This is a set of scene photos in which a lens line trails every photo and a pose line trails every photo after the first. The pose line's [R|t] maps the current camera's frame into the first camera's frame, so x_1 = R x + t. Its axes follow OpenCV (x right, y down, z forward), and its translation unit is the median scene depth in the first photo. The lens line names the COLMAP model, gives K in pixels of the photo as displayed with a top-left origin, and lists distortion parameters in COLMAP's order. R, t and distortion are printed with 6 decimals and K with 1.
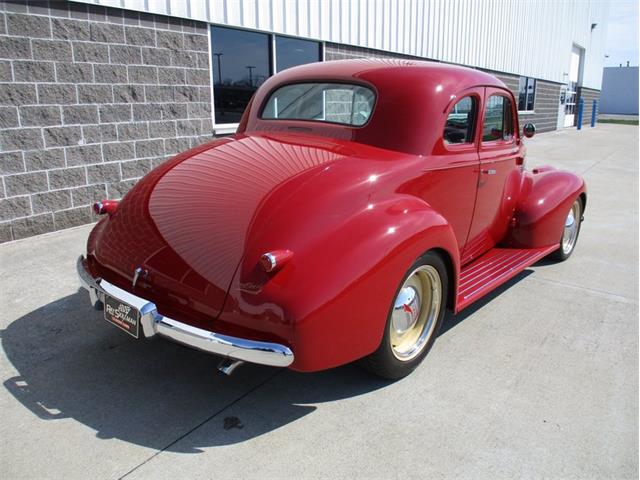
lens RADIAL K [[546.0, 0, 322.3], [0, 546.0, 229.6], [0, 0, 1]] dist [-0.024569, -0.003802]
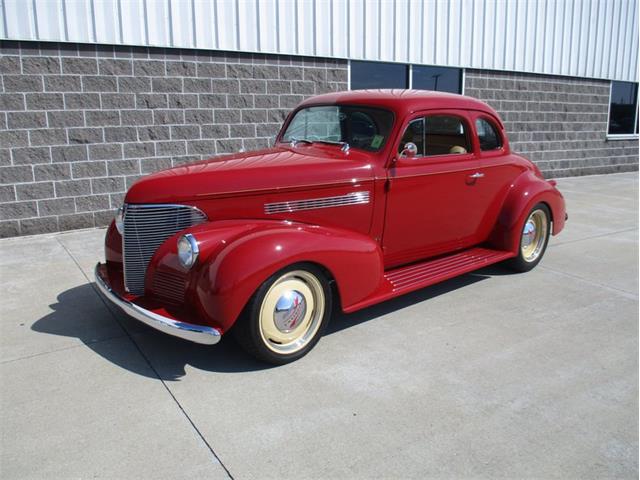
lens RADIAL K [[546.0, 0, 317.3], [0, 546.0, 229.9], [0, 0, 1]] dist [-0.024569, -0.003802]
pose [[0.920069, 0.070288, -0.385399, 0.280754], [-0.084073, 0.996278, -0.019010, 0.050603], [0.382629, 0.049892, 0.922554, -0.202836]]
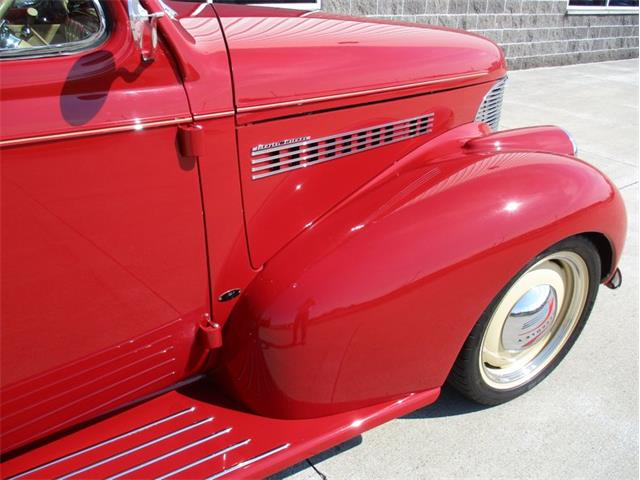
lens RADIAL K [[546.0, 0, 321.8], [0, 546.0, 236.4], [0, 0, 1]] dist [-0.024569, -0.003802]
pose [[0.945140, 0.147233, -0.291603, 0.380046], [-0.088757, 0.974830, 0.204522, -0.106404], [0.314376, -0.167420, 0.934419, 0.574169]]
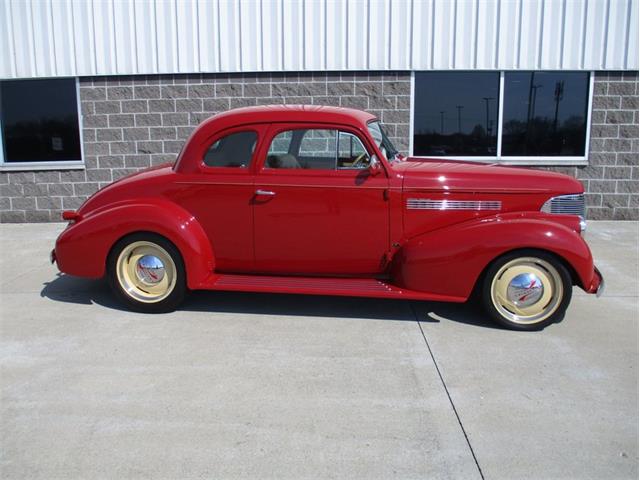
lens RADIAL K [[546.0, 0, 316.5], [0, 546.0, 233.1], [0, 0, 1]] dist [-0.024569, -0.003802]
pose [[0.531839, 0.143370, -0.834621, 0.850659], [-0.191206, 0.980444, 0.046579, -0.059259], [0.824978, 0.134812, 0.548851, 0.268336]]
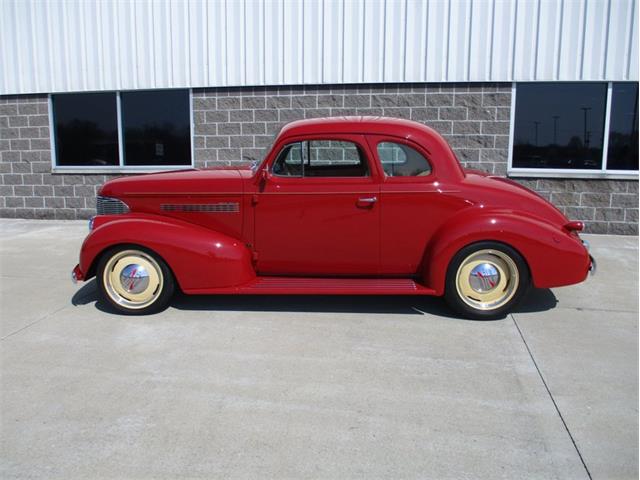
lens RADIAL K [[546.0, 0, 312.0], [0, 546.0, 230.4], [0, 0, 1]] dist [-0.024569, -0.003802]
pose [[0.389385, 0.142472, -0.909989, 0.870705], [-0.221111, 0.973534, 0.057807, -0.047012], [0.894141, 0.178699, 0.410582, 0.219216]]
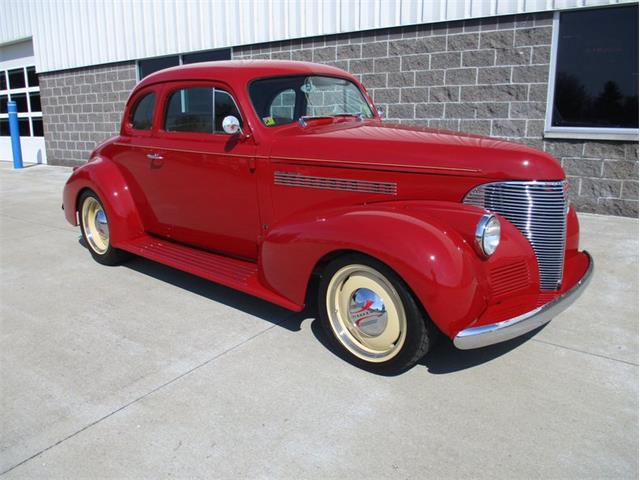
lens RADIAL K [[546.0, 0, 311.9], [0, 546.0, 228.1], [0, 0, 1]] dist [-0.024569, -0.003802]
pose [[-0.055942, 0.209092, -0.976294, 0.880298], [-0.225940, 0.949809, 0.216366, -0.173815], [0.972534, 0.232688, -0.005892, 0.832642]]
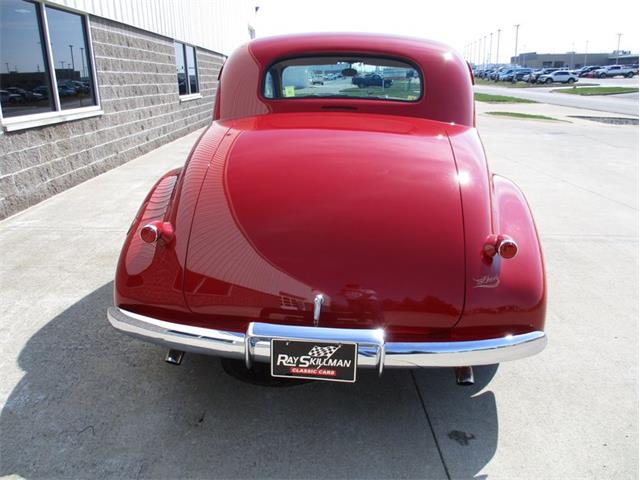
lens RADIAL K [[546.0, 0, 319.4], [0, 546.0, 229.1], [0, 0, 1]] dist [-0.024569, -0.003802]
pose [[0.825543, -0.173769, 0.536921, -0.327861], [0.157144, 0.984567, 0.077028, -0.036128], [-0.542020, 0.020784, 0.840109, 0.156999]]
